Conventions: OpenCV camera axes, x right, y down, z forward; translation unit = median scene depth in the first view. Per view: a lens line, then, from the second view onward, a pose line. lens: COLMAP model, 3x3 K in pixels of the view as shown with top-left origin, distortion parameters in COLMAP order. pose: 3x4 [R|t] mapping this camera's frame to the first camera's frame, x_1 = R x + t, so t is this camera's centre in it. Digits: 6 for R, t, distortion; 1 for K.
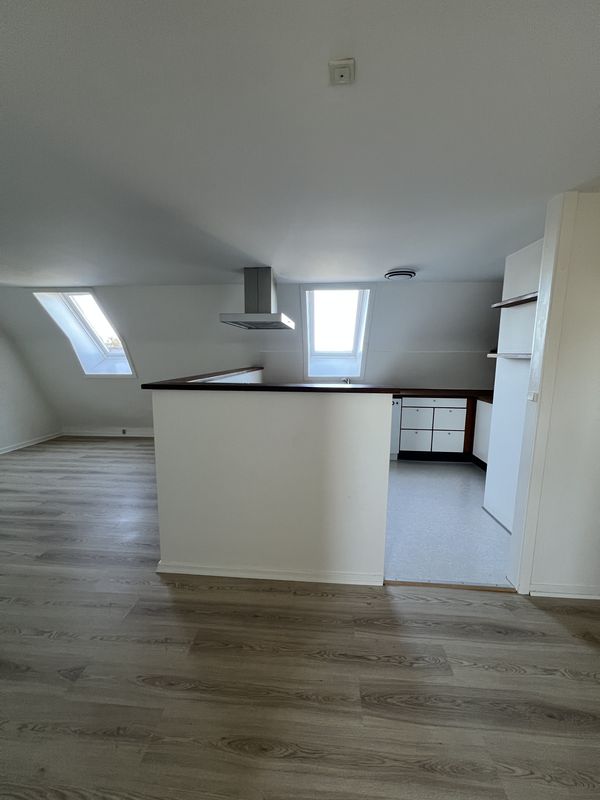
lens RADIAL K [[320.7, 0, 302.4], [0, 320.7, 400.9], [0, 0, 1]] dist [0.008543, -0.000702]
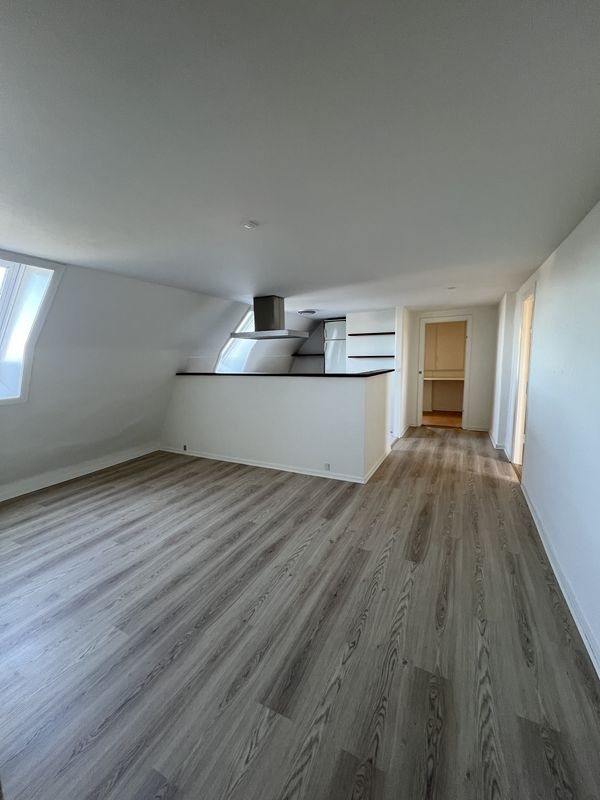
lens RADIAL K [[320.7, 0, 299.7], [0, 320.7, 398.2], [0, 0, 1]] dist [0.008543, -0.000702]
pose [[0.382795, -0.130371, 0.914588, -2.763515], [0.152115, 0.985375, 0.076795, -0.141644], [-0.911224, 0.109726, 0.397028, 0.770297]]
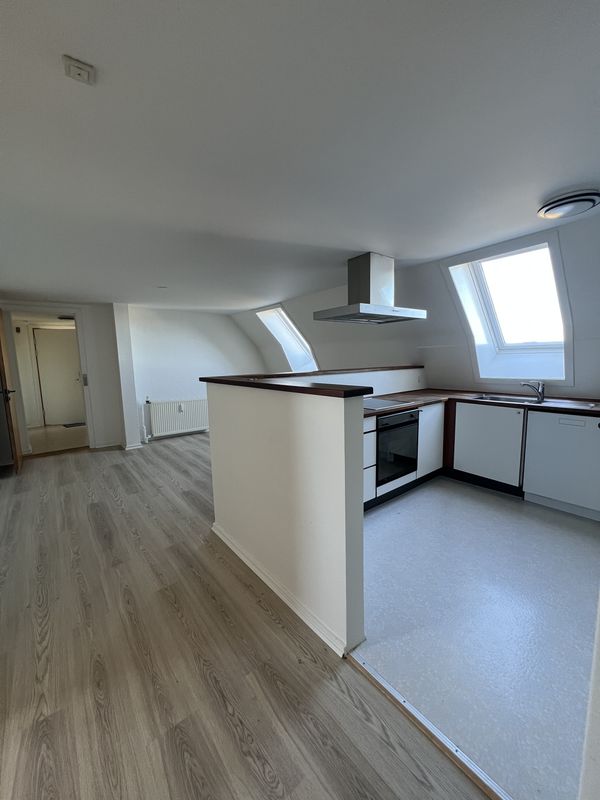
lens RADIAL K [[320.7, 0, 299.1], [0, 320.7, 400.2], [0, 0, 1]] dist [0.008543, -0.000702]
pose [[0.677884, 0.074916, -0.731342, 0.848214], [-0.078037, 0.996507, 0.029746, -0.036299], [0.731016, 0.036907, 0.681362, 0.504119]]
